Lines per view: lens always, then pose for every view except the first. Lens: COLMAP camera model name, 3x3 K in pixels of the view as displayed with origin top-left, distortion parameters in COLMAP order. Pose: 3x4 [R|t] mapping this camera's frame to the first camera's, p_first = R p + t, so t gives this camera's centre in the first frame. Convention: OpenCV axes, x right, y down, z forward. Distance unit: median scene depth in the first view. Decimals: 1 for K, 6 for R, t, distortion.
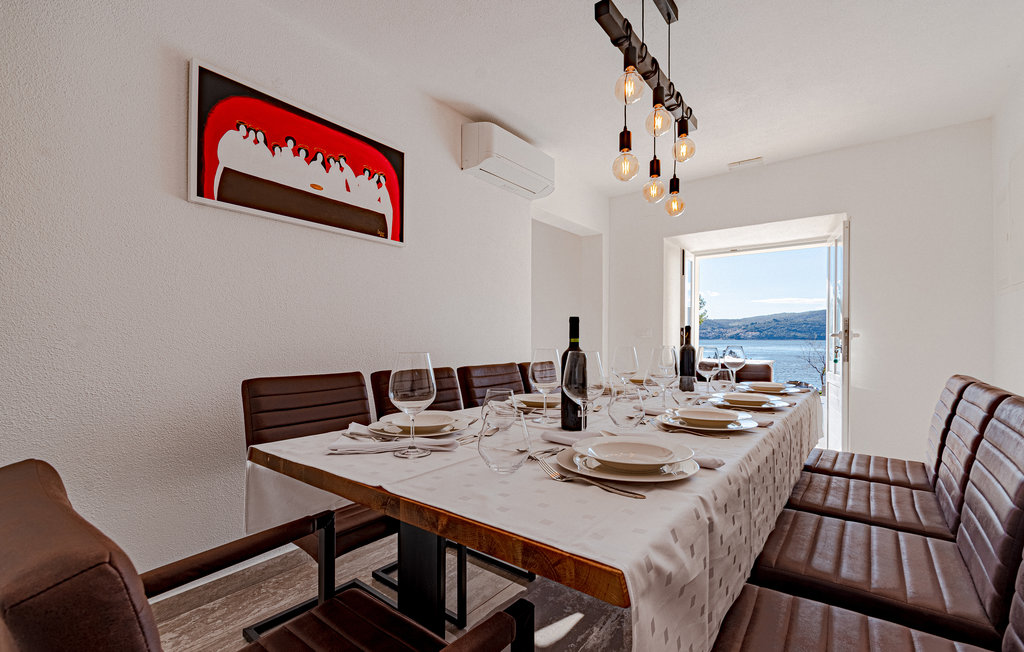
lens RADIAL K [[459.6, 0, 510.9], [0, 459.6, 331.5], [0, 0, 1]] dist [0.000682, 0.000019]
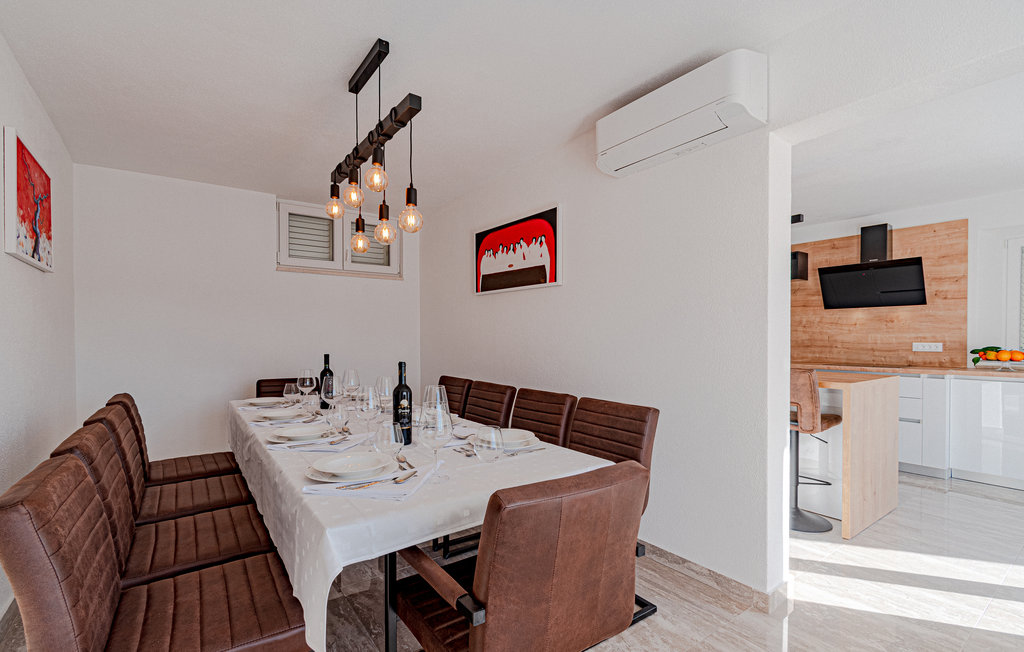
lens RADIAL K [[459.6, 0, 514.5], [0, 459.6, 334.8], [0, 0, 1]] dist [0.000682, 0.000019]
pose [[-0.290418, -0.007244, -0.956873, 1.076096], [0.013350, 0.999843, -0.011621, -0.047933], [0.956807, -0.016149, -0.290276, 1.408105]]
